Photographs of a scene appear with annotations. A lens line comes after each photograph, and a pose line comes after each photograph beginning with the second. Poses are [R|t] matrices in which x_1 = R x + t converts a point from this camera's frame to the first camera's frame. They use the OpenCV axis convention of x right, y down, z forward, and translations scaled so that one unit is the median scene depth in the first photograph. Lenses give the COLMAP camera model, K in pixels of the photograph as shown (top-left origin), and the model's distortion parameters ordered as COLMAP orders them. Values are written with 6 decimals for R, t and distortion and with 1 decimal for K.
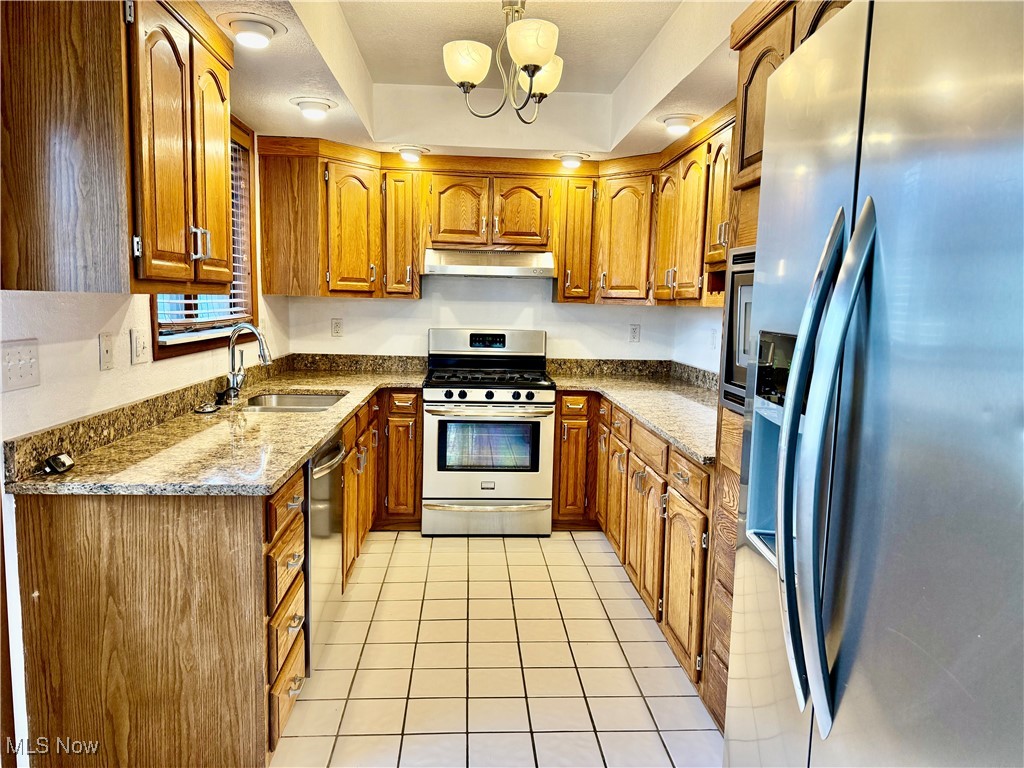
lens RADIAL K [[731.9, 0, 514.4], [0, 731.9, 385.8], [0, 0, 1]] dist [0.061926, -0.074914]
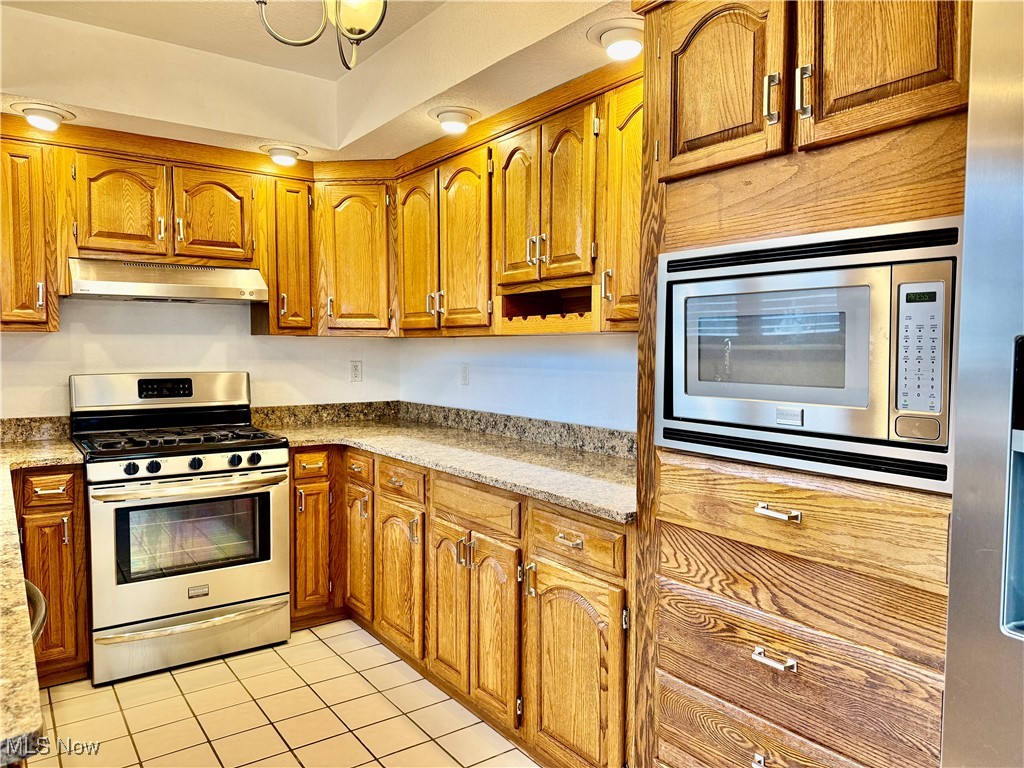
lens RADIAL K [[731.9, 0, 527.6], [0, 731.9, 385.7], [0, 0, 1]] dist [0.061926, -0.074914]
pose [[0.843414, -0.048869, 0.535037, -0.143347], [0.078382, 0.996392, -0.032550, -0.014054], [-0.531516, 0.069391, 0.844201, 0.215537]]
